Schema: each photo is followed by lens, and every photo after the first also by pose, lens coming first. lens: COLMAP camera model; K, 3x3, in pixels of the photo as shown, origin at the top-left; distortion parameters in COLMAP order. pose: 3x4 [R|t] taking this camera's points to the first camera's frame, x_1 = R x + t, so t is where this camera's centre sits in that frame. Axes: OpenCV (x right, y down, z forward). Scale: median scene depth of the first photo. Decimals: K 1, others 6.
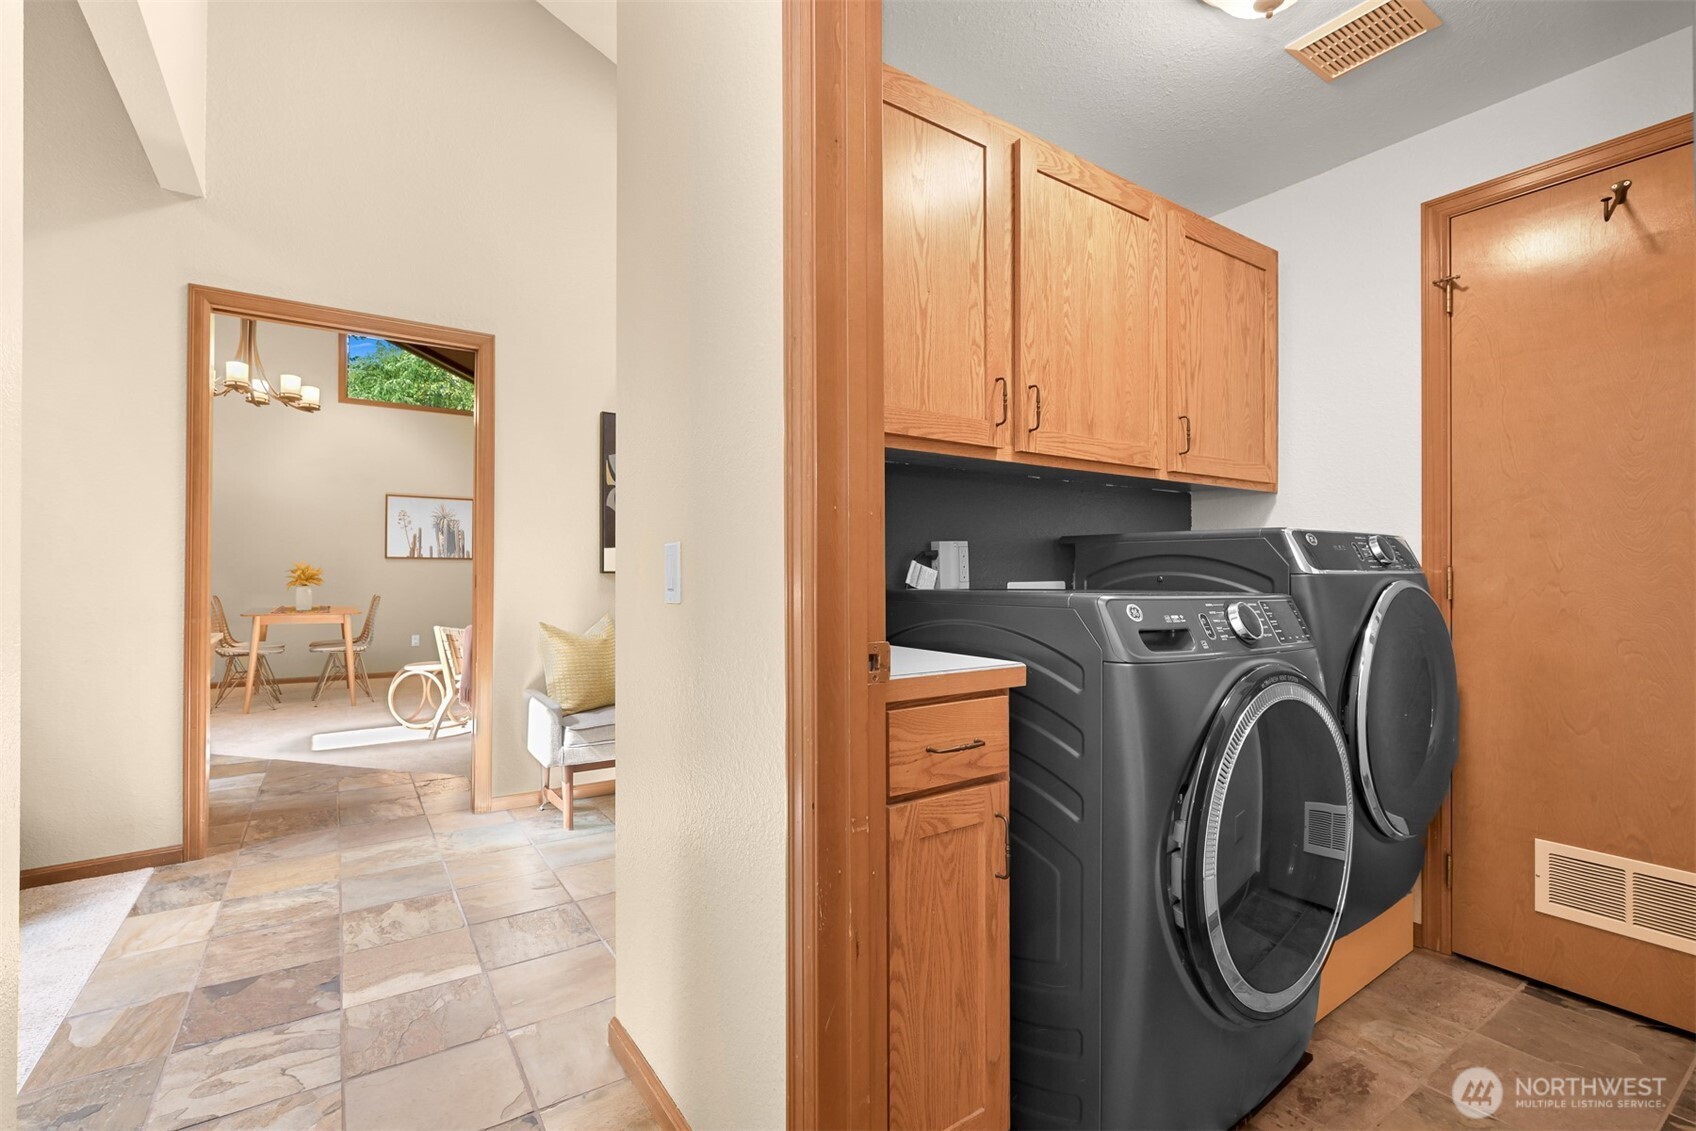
lens RADIAL K [[754.3, 0, 852.8], [0, 754.3, 566.4], [0, 0, 1]] dist [0.001007, 0.000514]
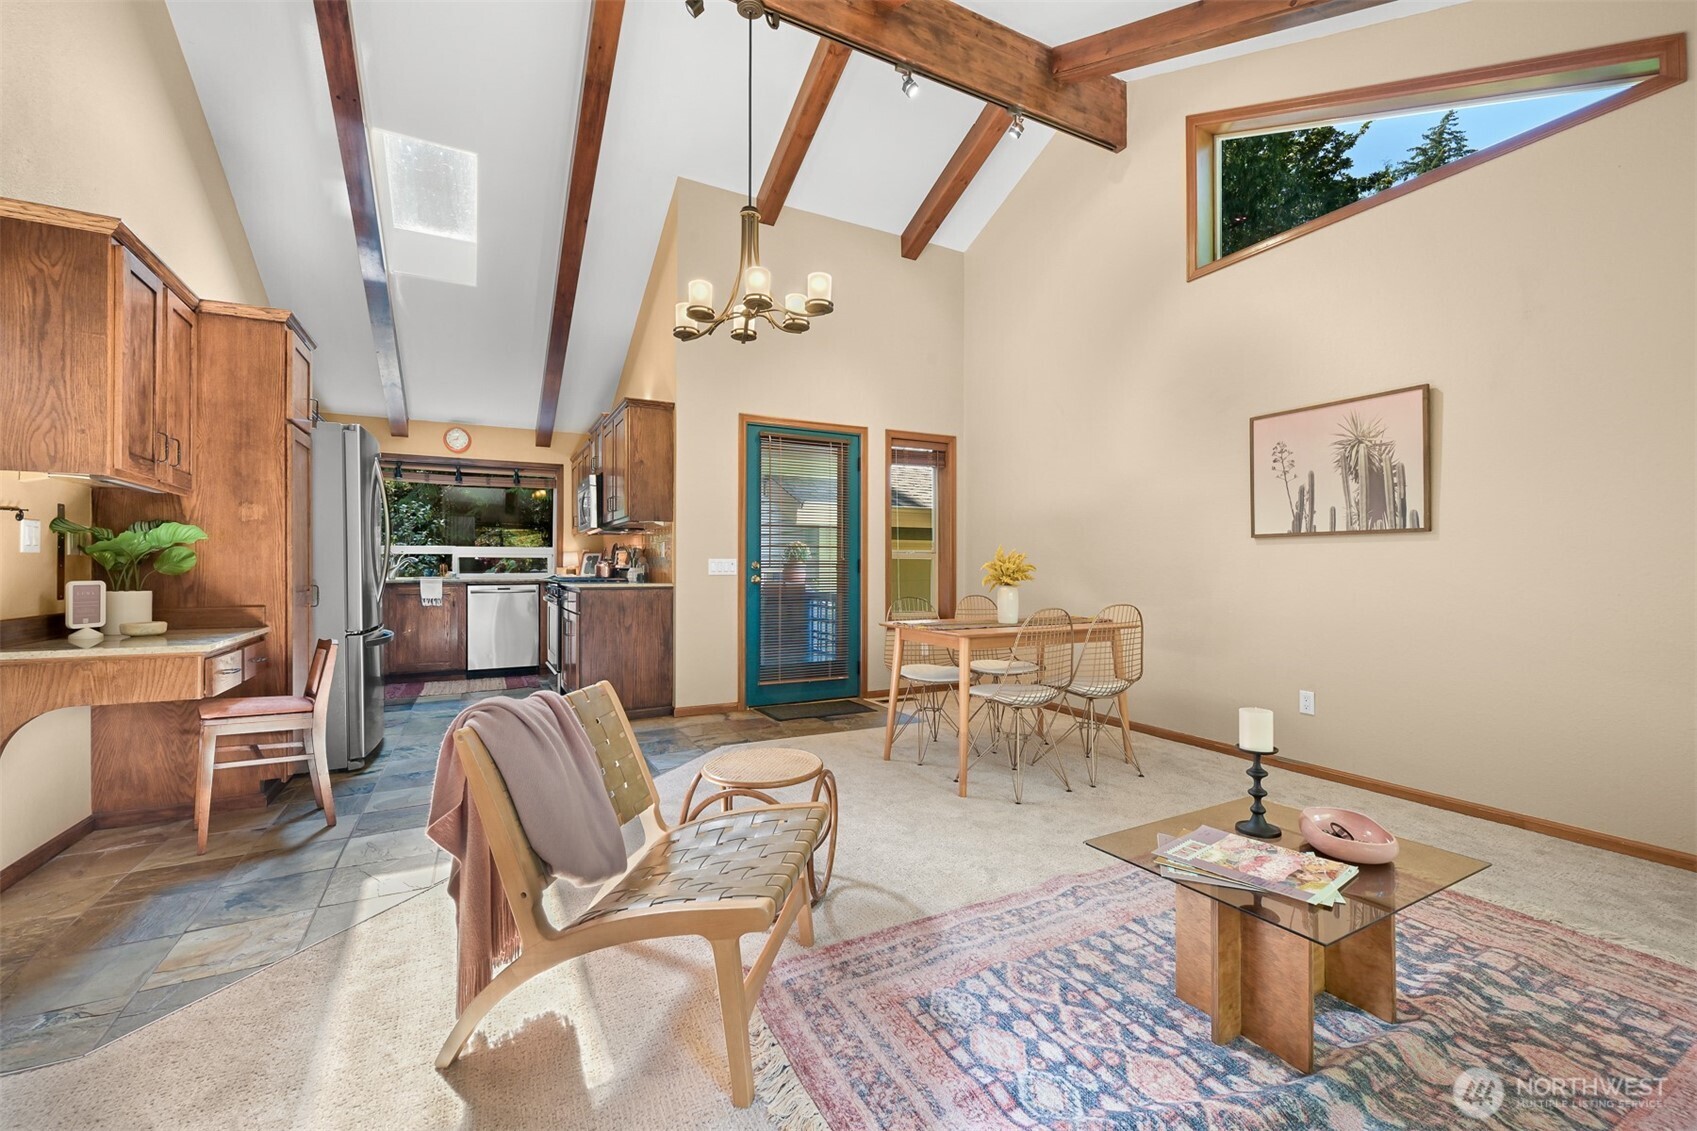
lens RADIAL K [[699.7, 0, 851.0], [0, 699.7, 564.6], [0, 0, 1]] dist [-0.000565, -0.000046]
pose [[-0.112592, -0.005276, -0.993627, -0.283082], [0.010149, 0.999928, -0.006459, 0.025705], [0.993589, -0.010811, -0.112531, 2.305937]]
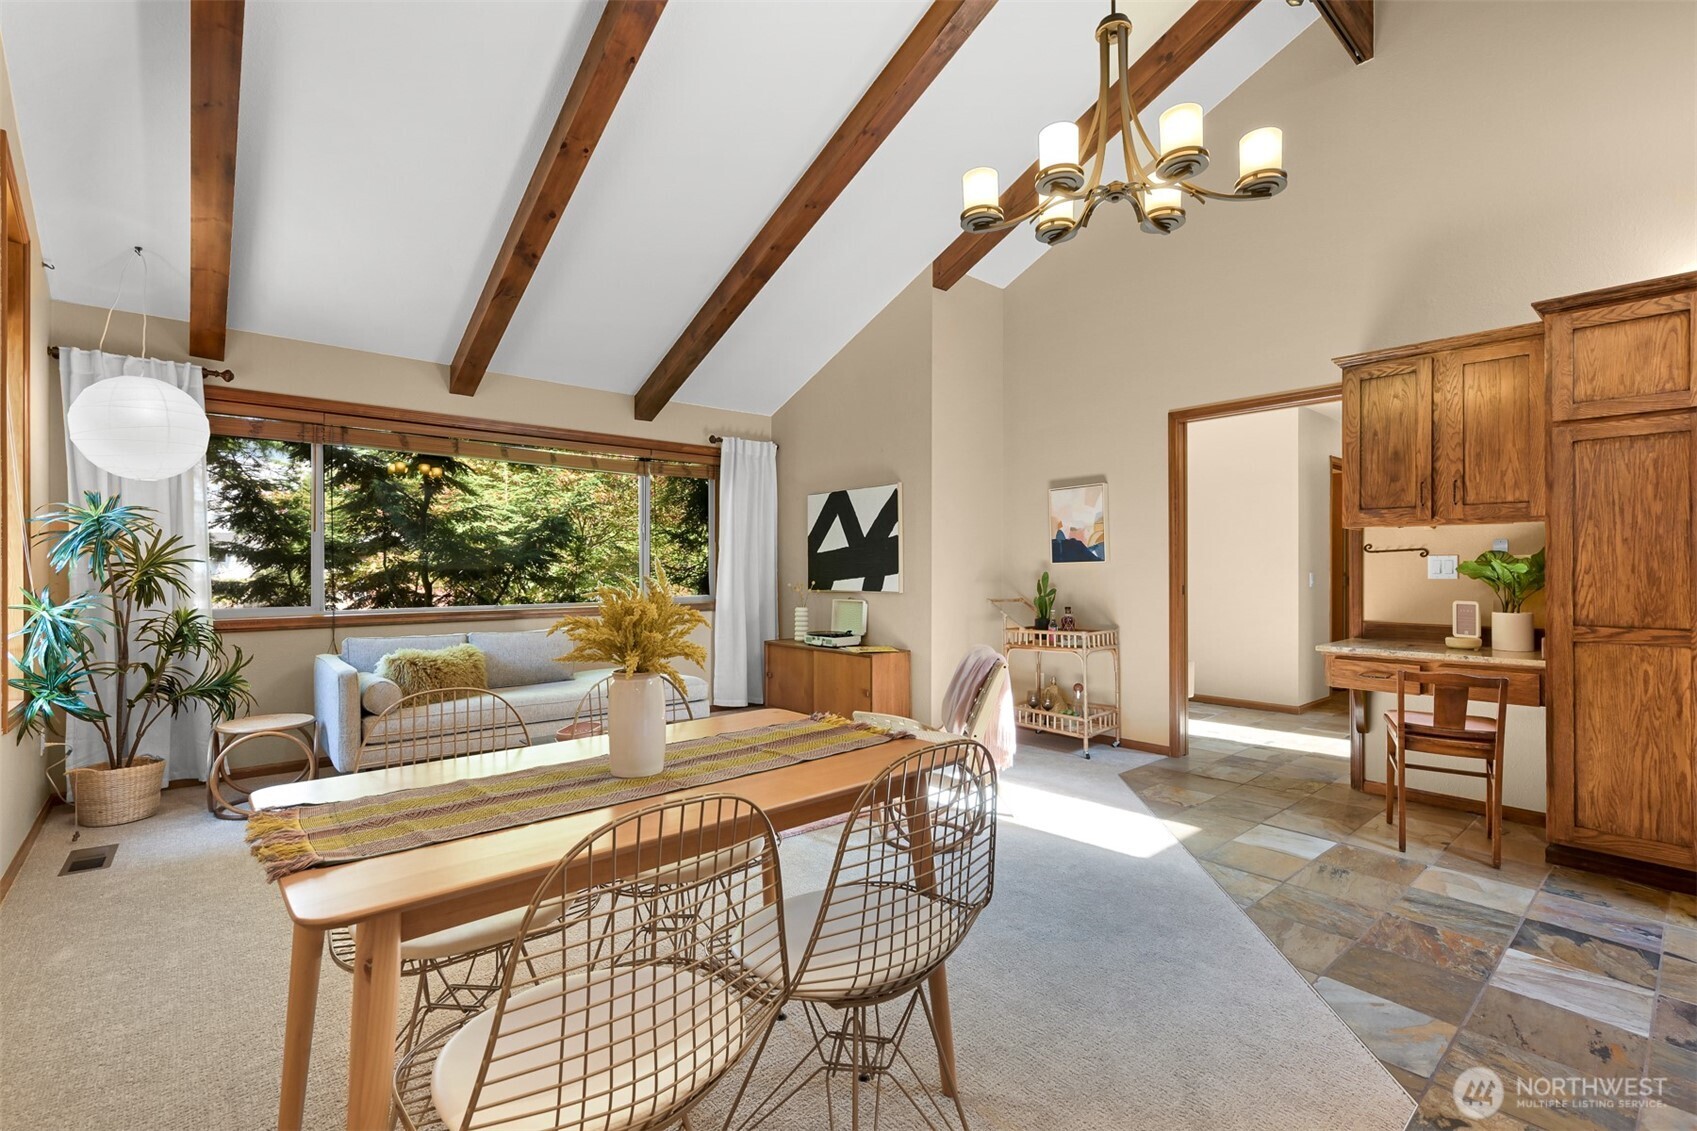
lens RADIAL K [[754.7, 0, 853.3], [0, 754.7, 566.4], [0, 0, 1]] dist [0.001007, 0.000514]
pose [[-0.120583, 0.000953, 0.992703, -2.421632], [-0.009022, 0.999957, -0.002056, -0.019259], [-0.992662, -0.009204, -0.120569, 2.375768]]
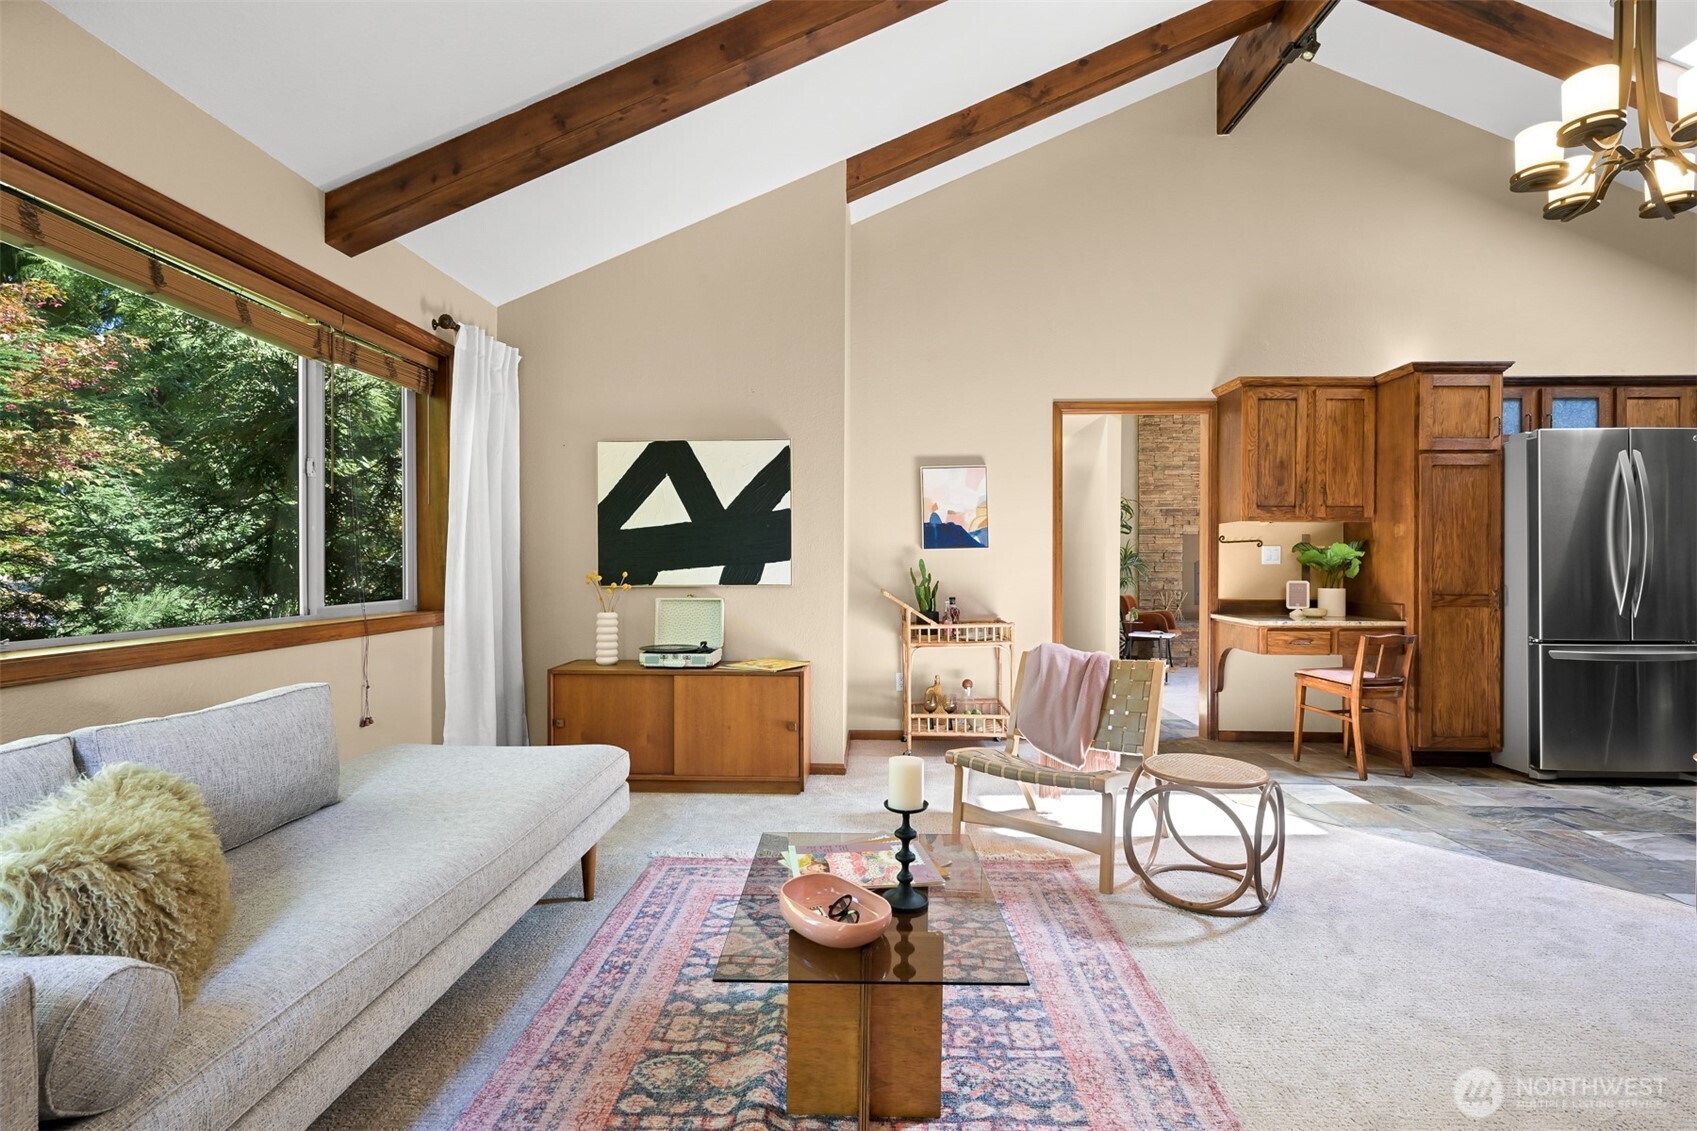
lens RADIAL K [[746.3, 0, 853.0], [0, 746.3, 566.3], [0, 0, 1]] dist [-0.000795, 0.000506]
pose [[-0.806625, -0.005423, 0.591038, -1.369854], [-0.008739, 0.999958, -0.002752, 0.011267], [-0.590999, -0.007385, -0.806639, 3.176163]]
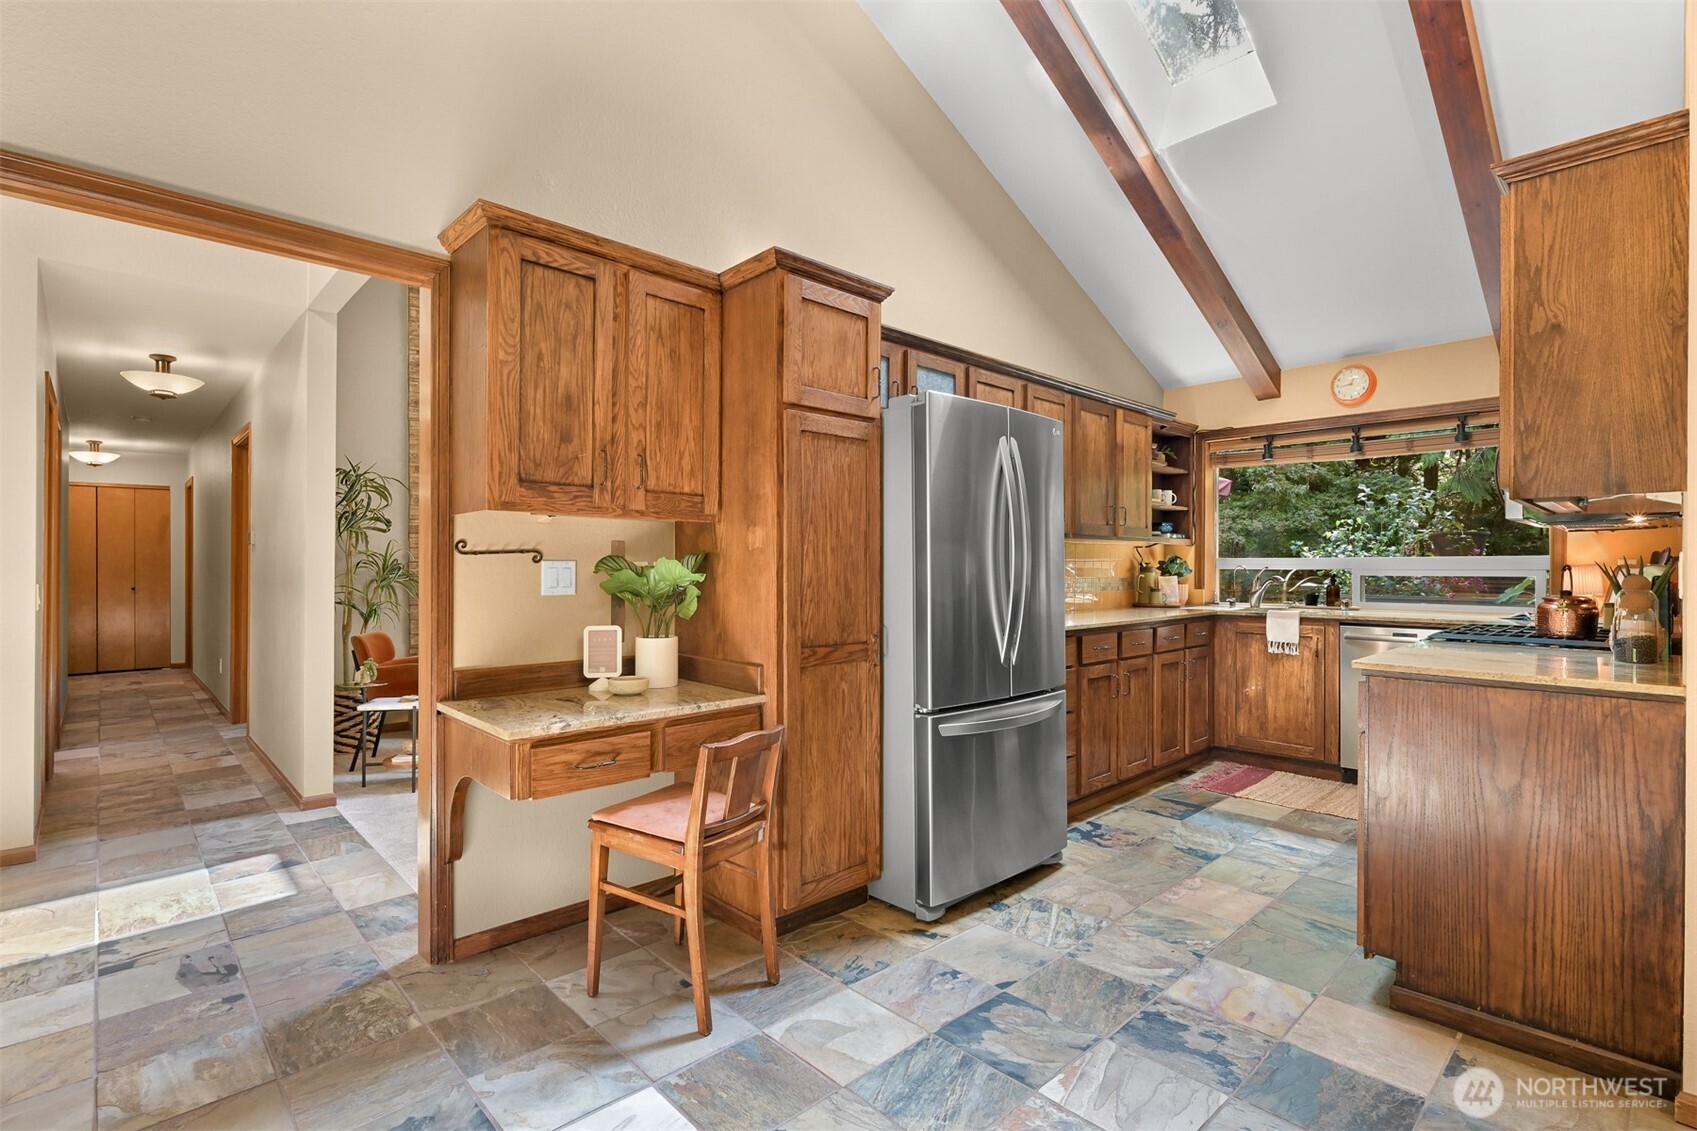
lens RADIAL K [[788.7, 0, 851.3], [0, 788.7, 566.4], [0, 0, 1]] dist [-0.003193, -0.000210]
pose [[-0.987675, -0.003740, -0.156476, -1.332286], [-0.002102, 0.999941, -0.010630, -0.036128], [0.156506, -0.010171, -0.987625, 2.161922]]
